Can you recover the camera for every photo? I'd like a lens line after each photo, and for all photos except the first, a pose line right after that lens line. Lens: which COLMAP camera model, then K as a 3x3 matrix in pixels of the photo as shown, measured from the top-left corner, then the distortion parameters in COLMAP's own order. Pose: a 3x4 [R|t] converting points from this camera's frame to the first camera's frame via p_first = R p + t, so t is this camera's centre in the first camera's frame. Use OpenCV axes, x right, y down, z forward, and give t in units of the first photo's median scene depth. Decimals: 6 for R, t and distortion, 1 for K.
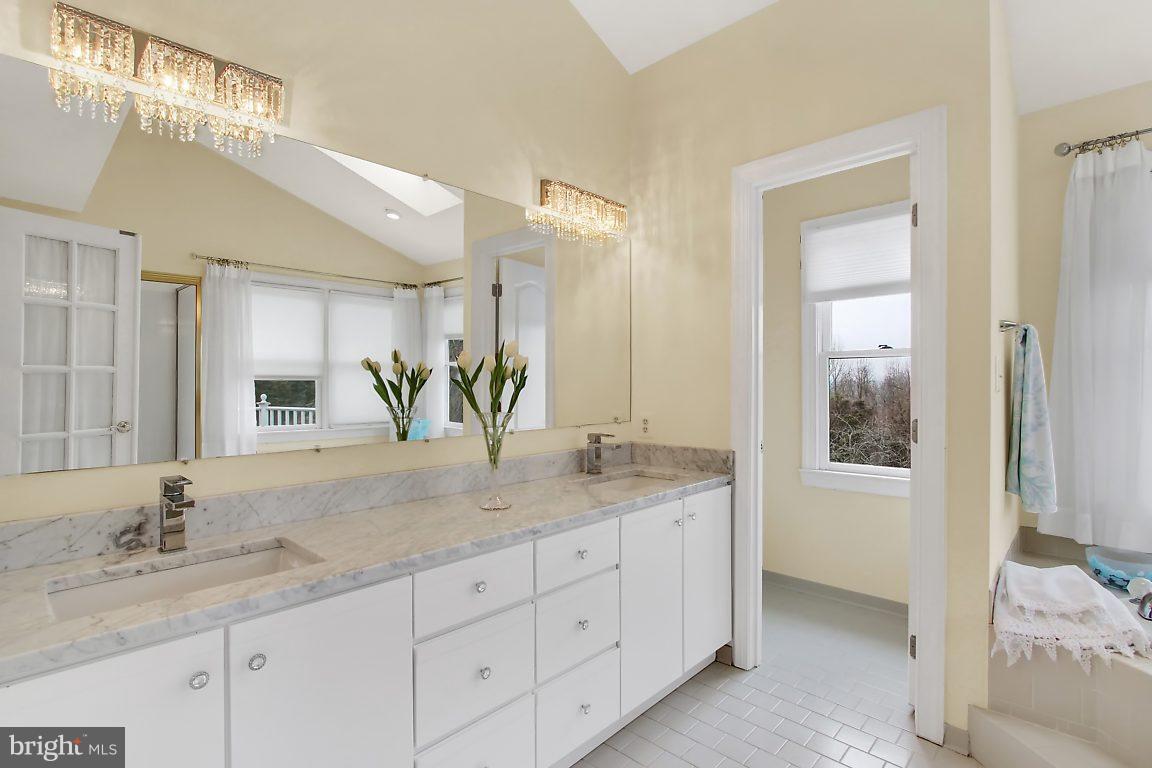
lens RADIAL K [[544.3, 0, 576.7], [0, 544.3, 383.2], [0, 0, 1]] dist [-0.019333, -0.000316]
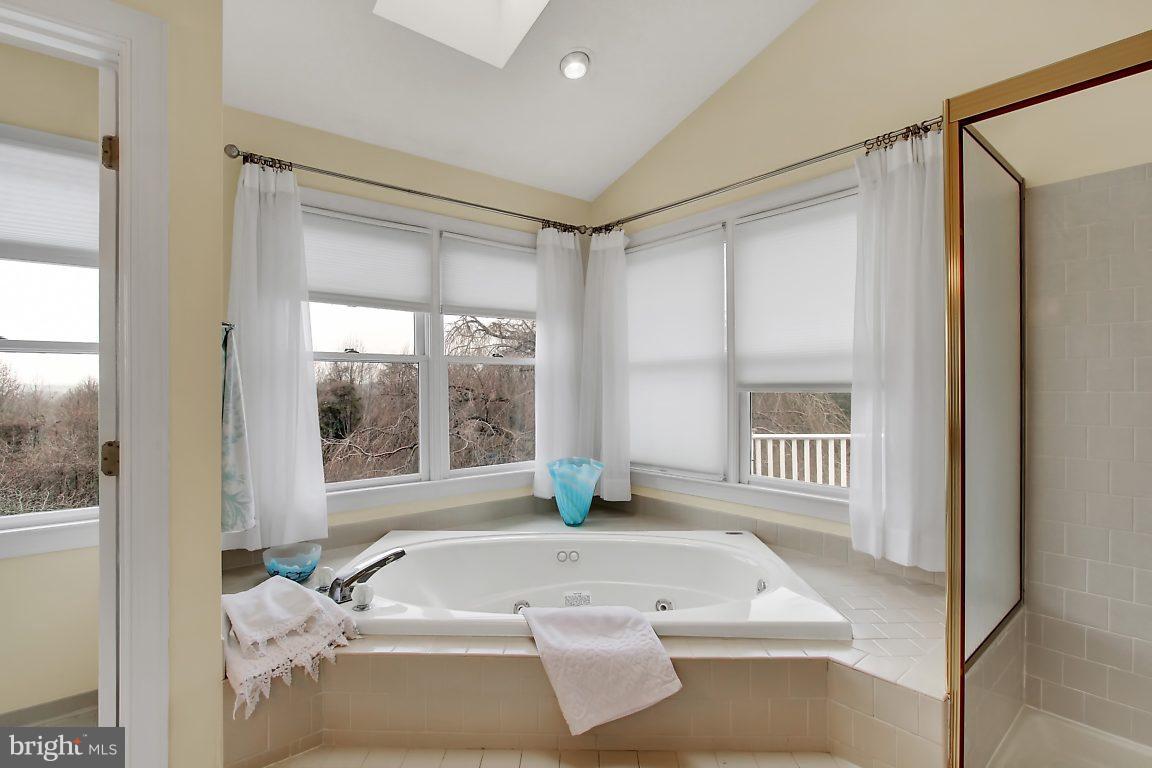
lens RADIAL K [[544.3, 0, 575.4], [0, 544.3, 389.4], [0, 0, 1]] dist [-0.019333, -0.000316]
pose [[0.116907, 0.000116, 0.993143, 0.007839], [0.000788, 1.000000, -0.000209, -0.001911], [-0.993143, 0.000807, 0.116907, 0.368648]]
